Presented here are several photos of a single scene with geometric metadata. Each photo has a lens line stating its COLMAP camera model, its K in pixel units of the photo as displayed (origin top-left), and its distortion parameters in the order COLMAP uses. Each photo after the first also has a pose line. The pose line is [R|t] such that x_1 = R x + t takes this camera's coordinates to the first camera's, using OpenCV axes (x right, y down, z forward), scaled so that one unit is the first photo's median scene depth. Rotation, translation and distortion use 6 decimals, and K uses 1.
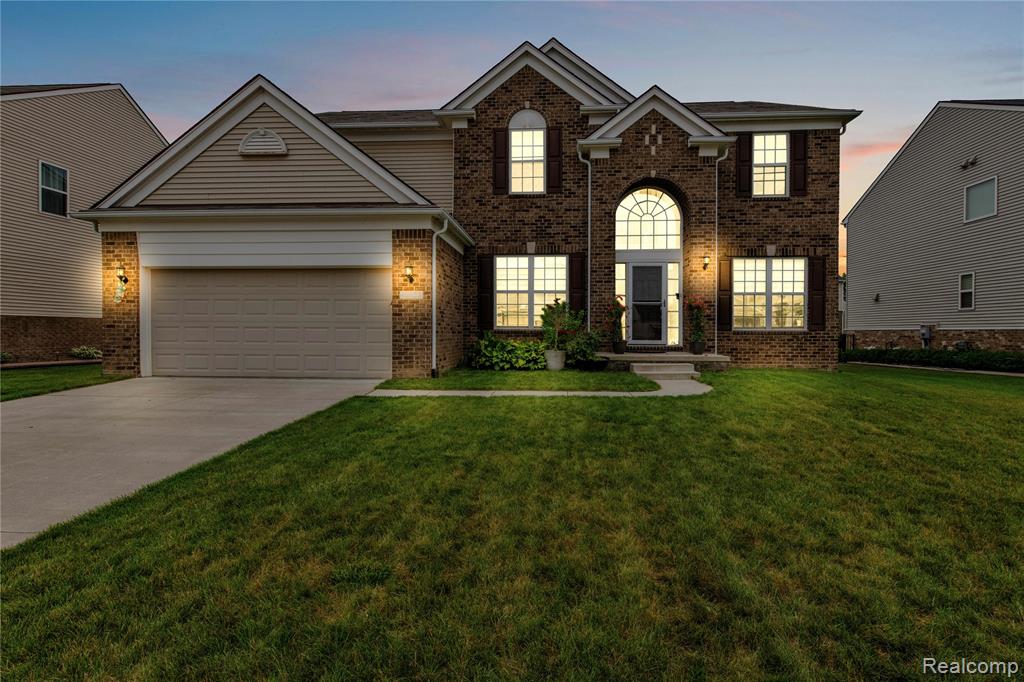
lens RADIAL K [[487.9, 0, 514.3], [0, 487.9, 336.1], [0, 0, 1]] dist [0.005688, 0.000531]
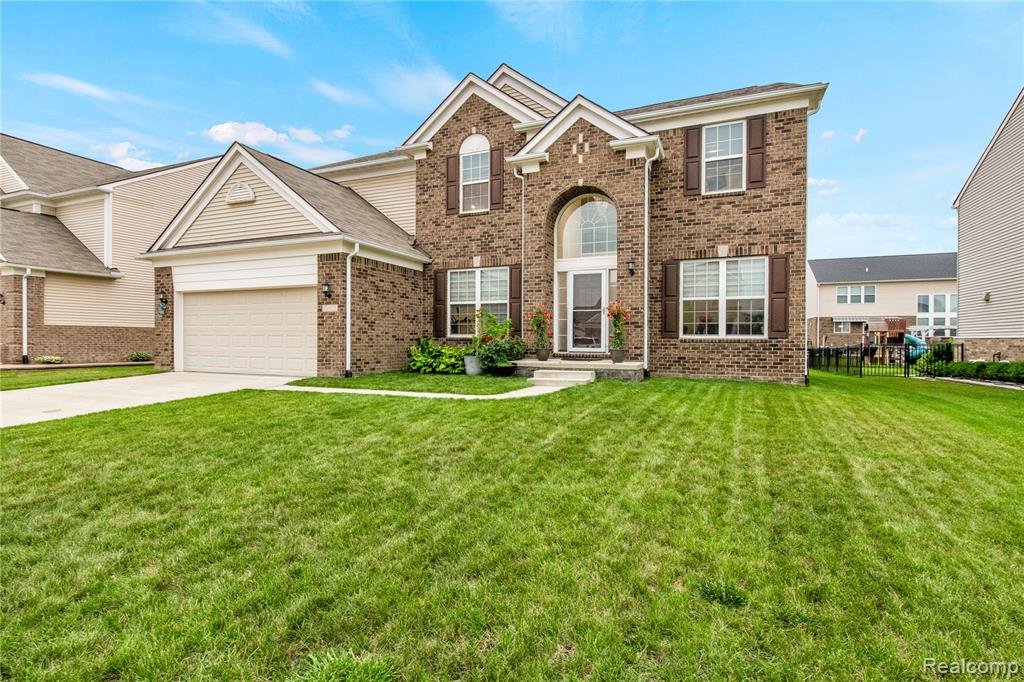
lens RADIAL K [[487.9, 0, 549.9], [0, 487.9, 342.9], [0, 0, 1]] dist [0.005688, 0.000531]
pose [[0.946591, 0.002885, -0.322423, 0.547378], [-0.004534, 0.999980, -0.004365, 0.003193], [0.322404, 0.005594, 0.946586, 0.030162]]
